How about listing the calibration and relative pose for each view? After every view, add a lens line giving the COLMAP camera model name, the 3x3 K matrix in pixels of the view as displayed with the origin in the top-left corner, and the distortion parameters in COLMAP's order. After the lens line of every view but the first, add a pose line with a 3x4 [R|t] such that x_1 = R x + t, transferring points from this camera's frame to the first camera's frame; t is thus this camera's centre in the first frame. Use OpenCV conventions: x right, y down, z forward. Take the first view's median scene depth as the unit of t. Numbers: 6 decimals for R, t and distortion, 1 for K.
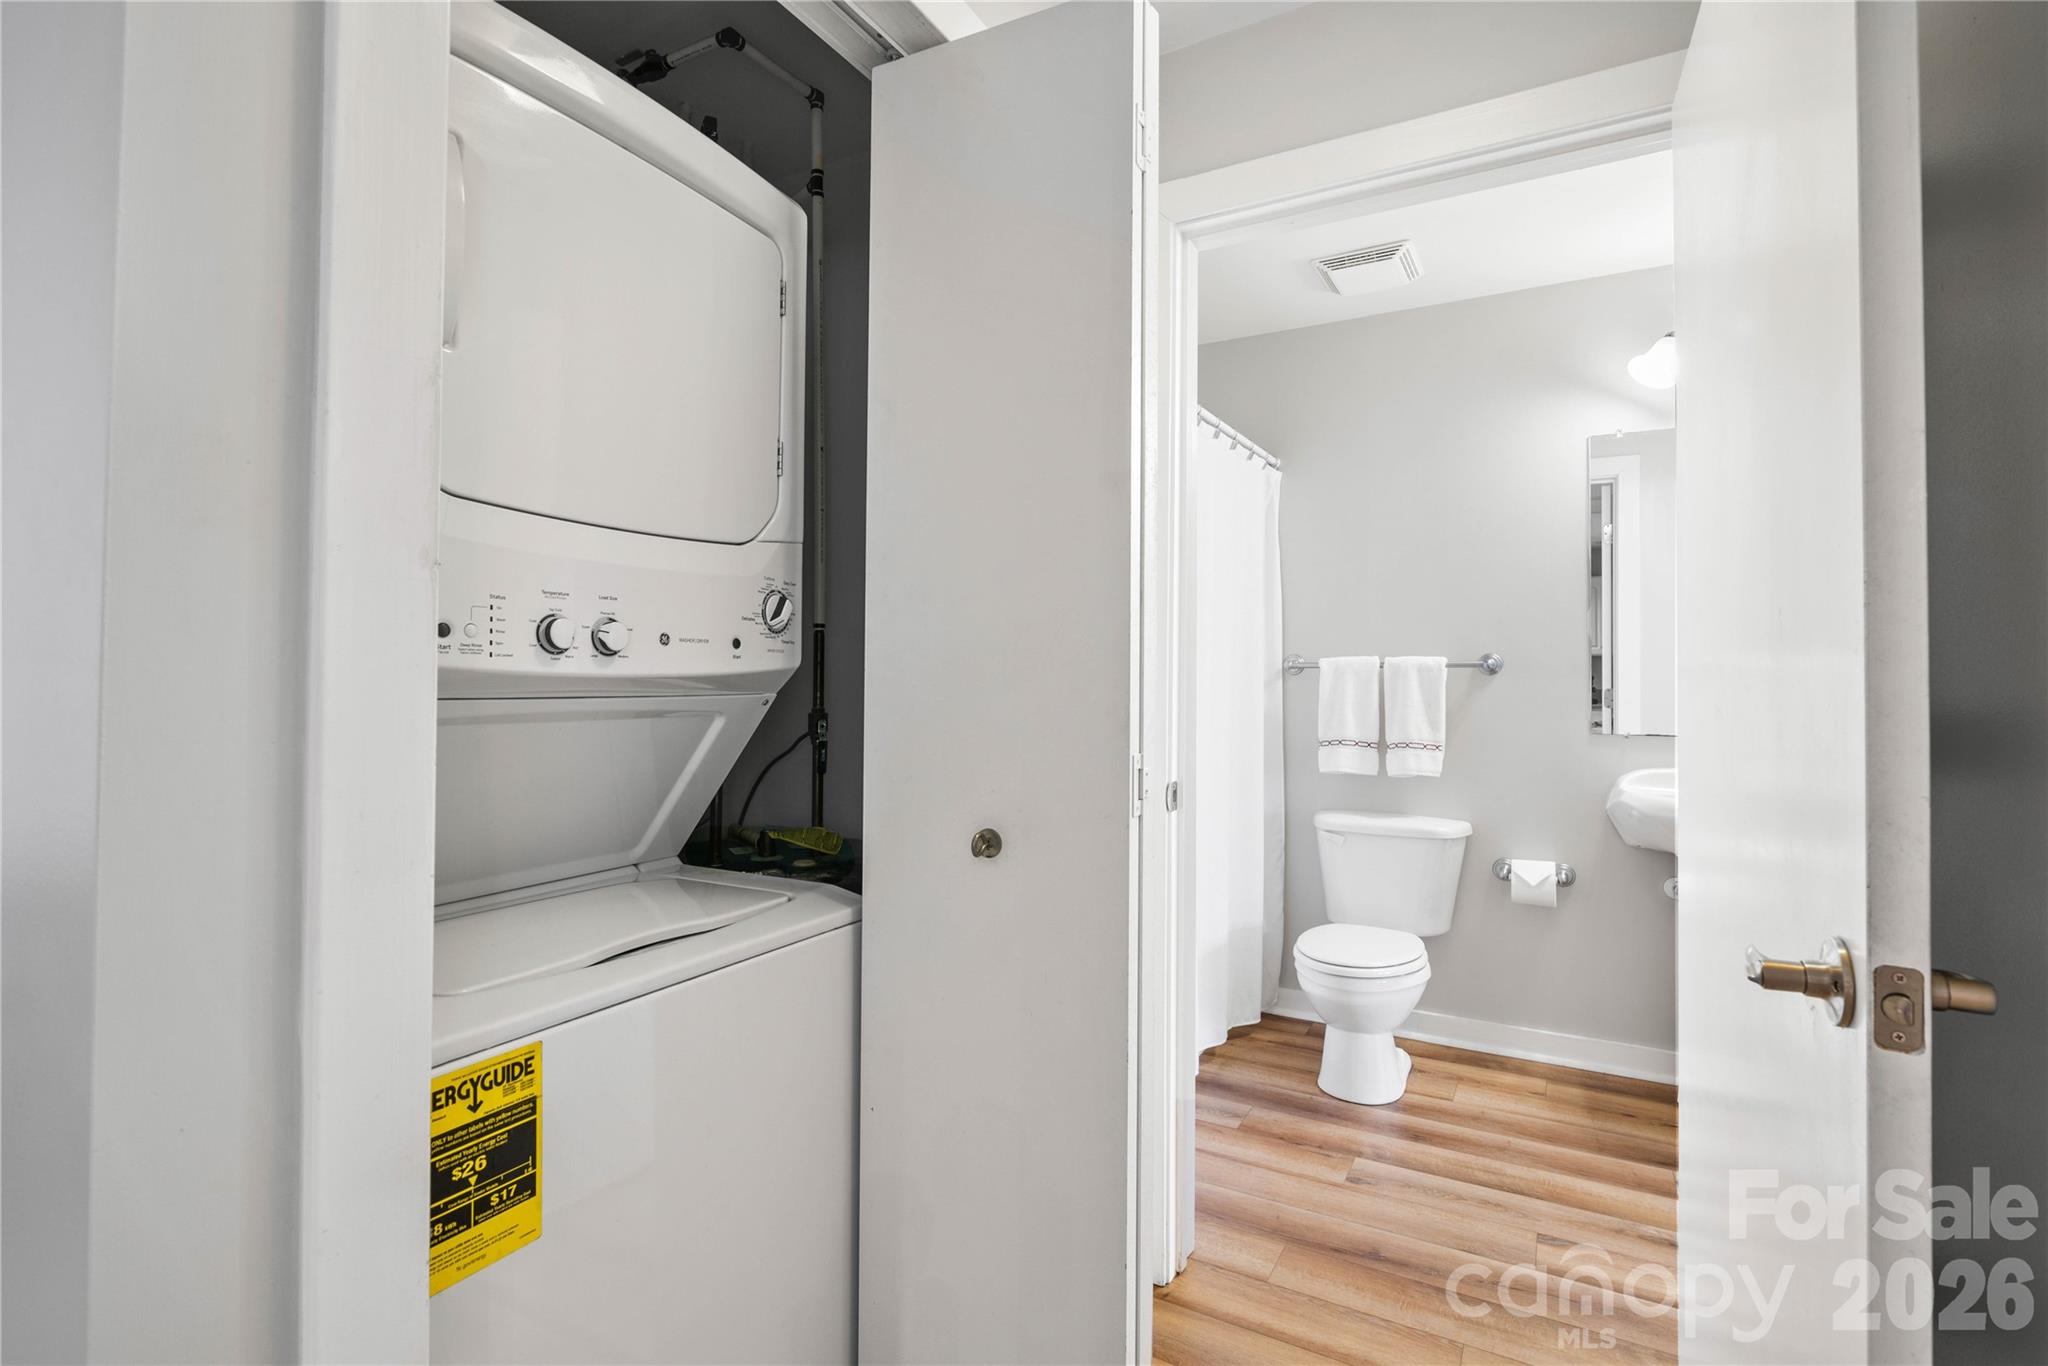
lens RADIAL K [[950.8, 0, 1026.4], [0, 950.8, 681.0], [0, 0, 1]] dist [-0.008970, 0.001142]
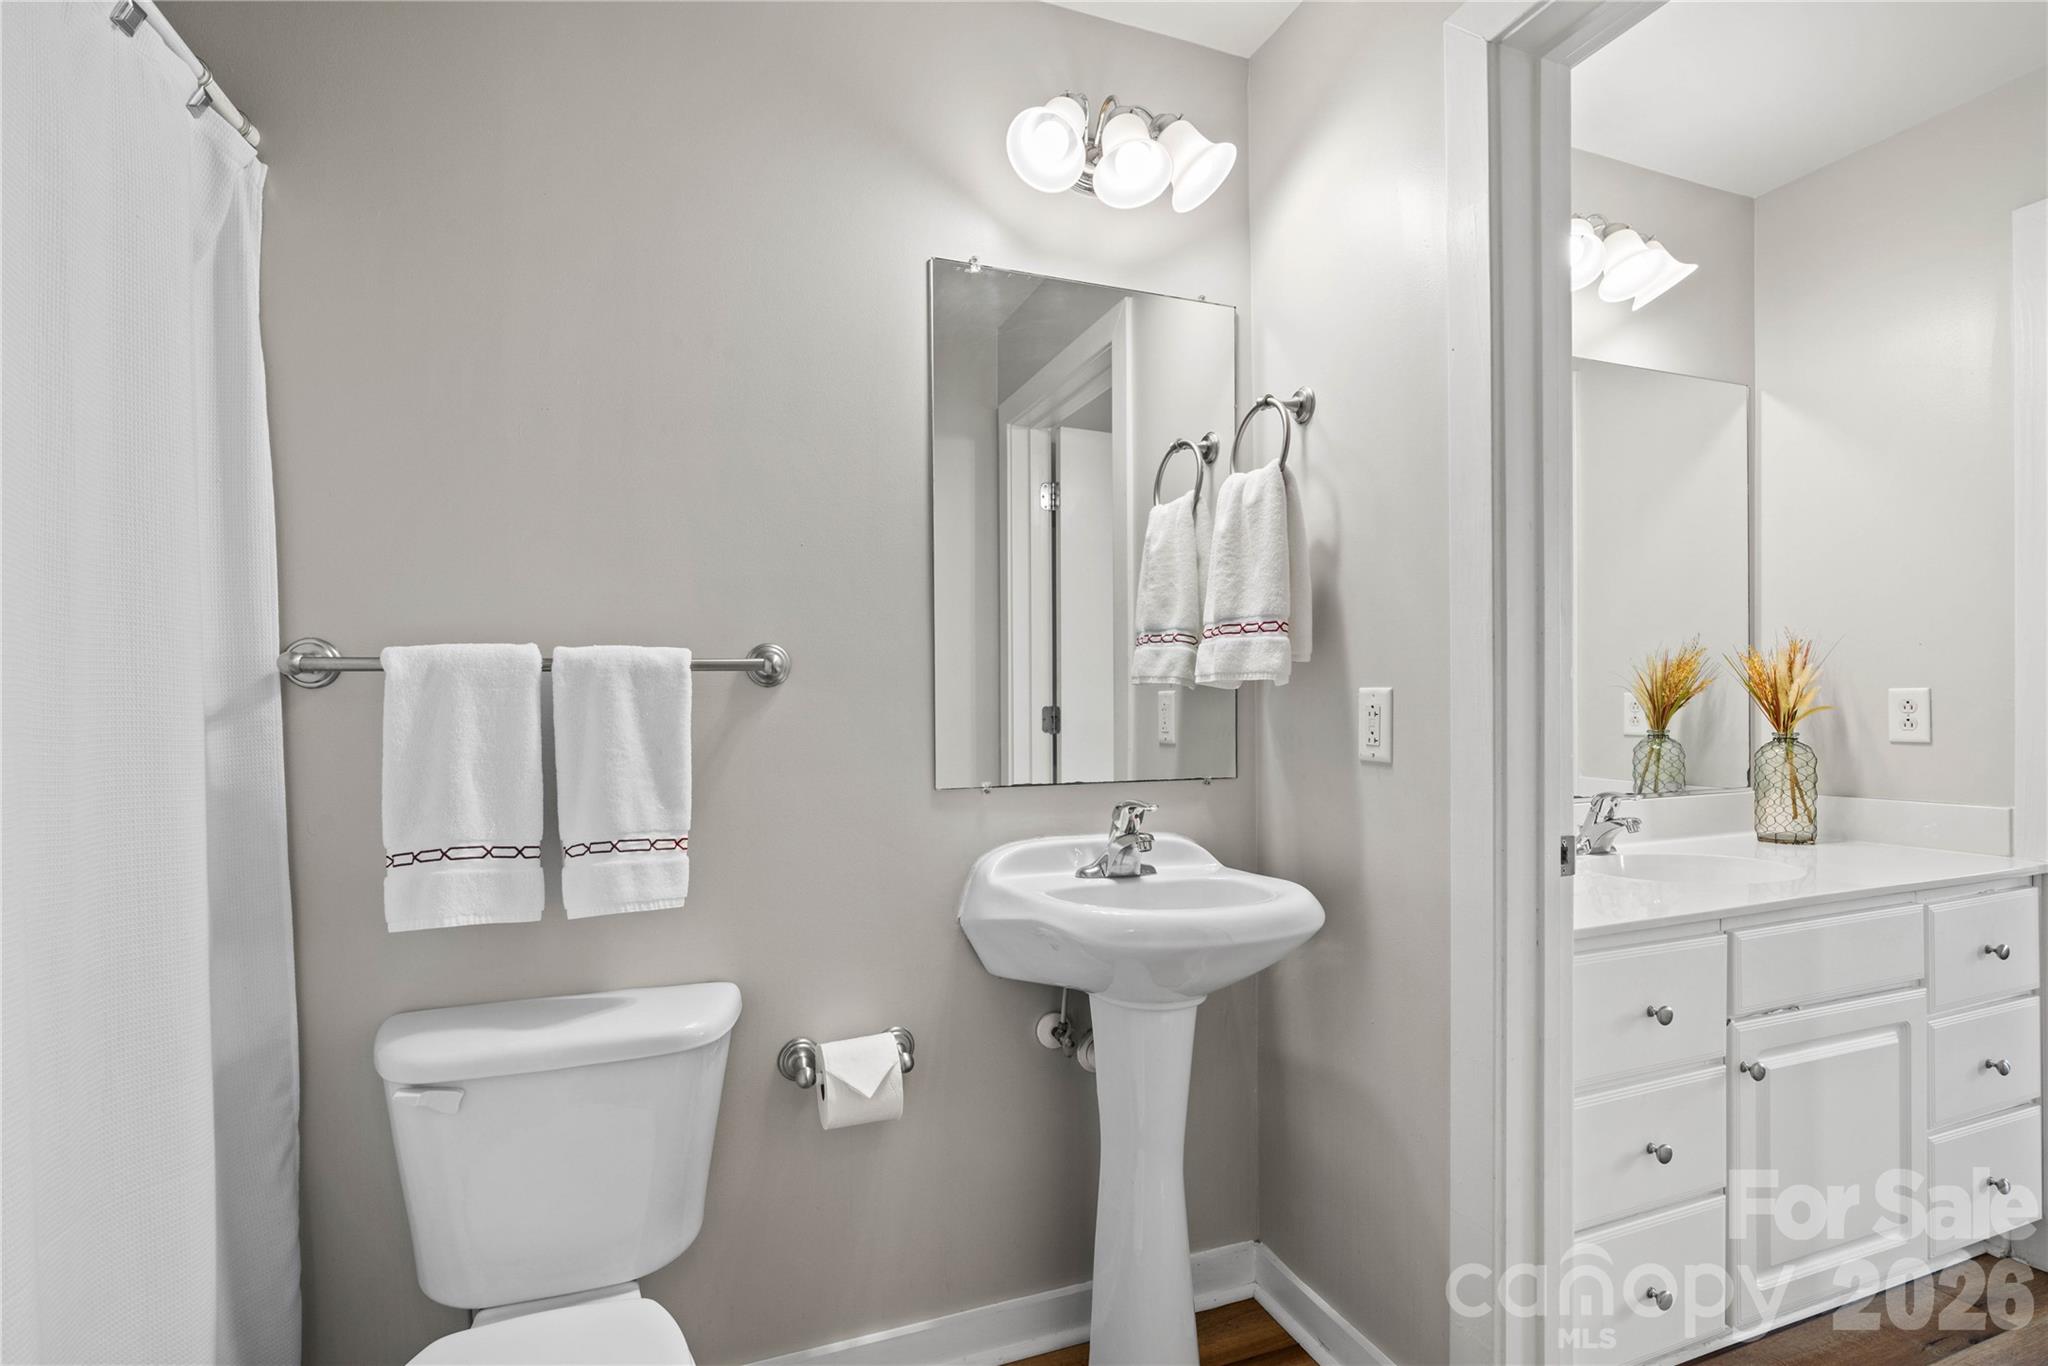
lens RADIAL K [[950.8, 0, 1021.3], [0, 950.8, 696.5], [0, 0, 1]] dist [-0.008970, 0.001142]
pose [[0.644947, -0.015080, 0.764079, 0.185406], [0.011250, 0.999884, 0.010238, -0.004227], [-0.764145, 0.001993, 0.645042, 0.563394]]
